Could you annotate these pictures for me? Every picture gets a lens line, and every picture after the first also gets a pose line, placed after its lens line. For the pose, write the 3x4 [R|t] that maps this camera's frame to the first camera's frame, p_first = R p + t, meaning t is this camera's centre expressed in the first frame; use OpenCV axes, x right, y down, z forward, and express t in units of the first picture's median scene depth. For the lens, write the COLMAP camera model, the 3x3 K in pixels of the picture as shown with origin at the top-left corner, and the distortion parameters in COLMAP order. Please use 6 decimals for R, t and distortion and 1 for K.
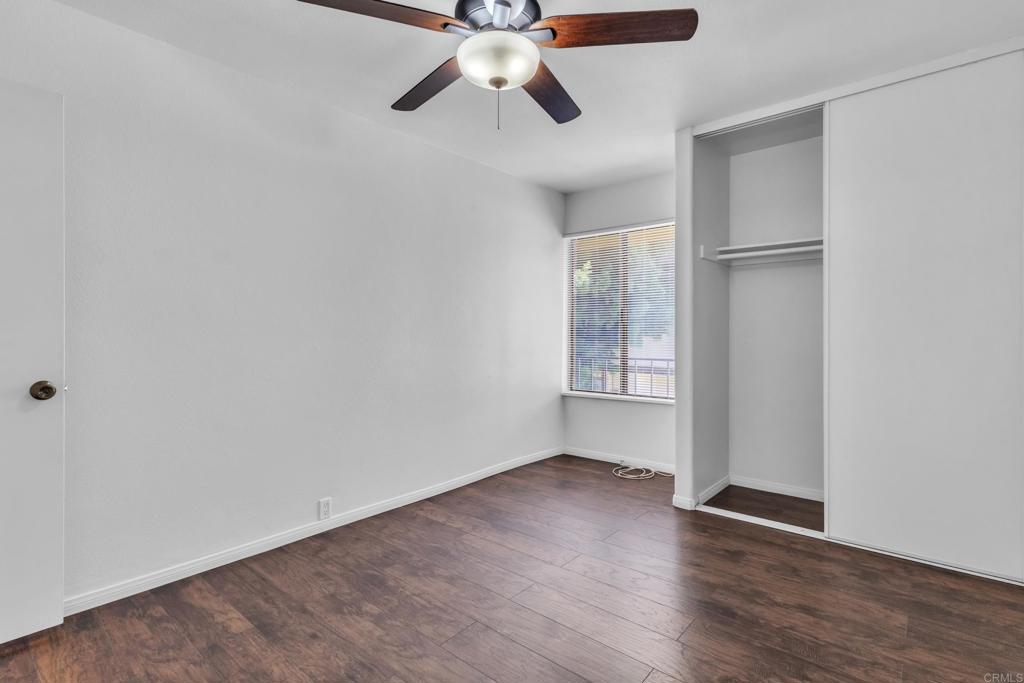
lens RADIAL K [[487.4, 0, 504.6], [0, 487.4, 333.8], [0, 0, 1]] dist [-0.000087, 0.001908]
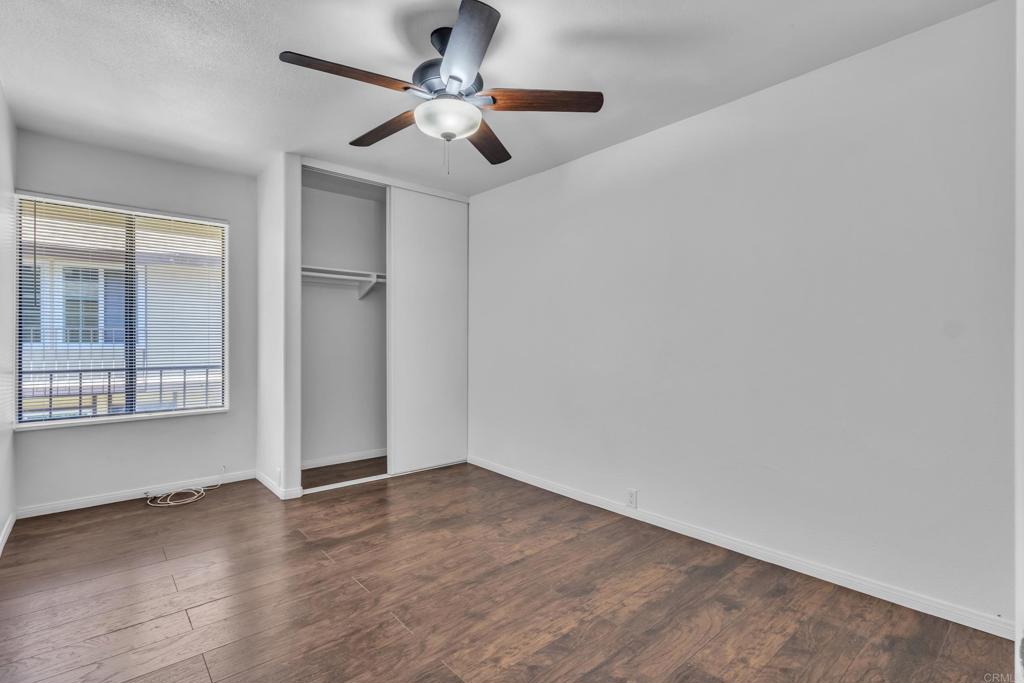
lens RADIAL K [[487.4, 0, 504.6], [0, 487.4, 333.8], [0, 0, 1]] dist [-0.000087, 0.001908]
pose [[0.142311, 0.012207, 0.989747, -0.674248], [-0.002970, 0.999925, -0.011906, -0.000973], [-0.989818, -0.001246, 0.142336, 0.379868]]
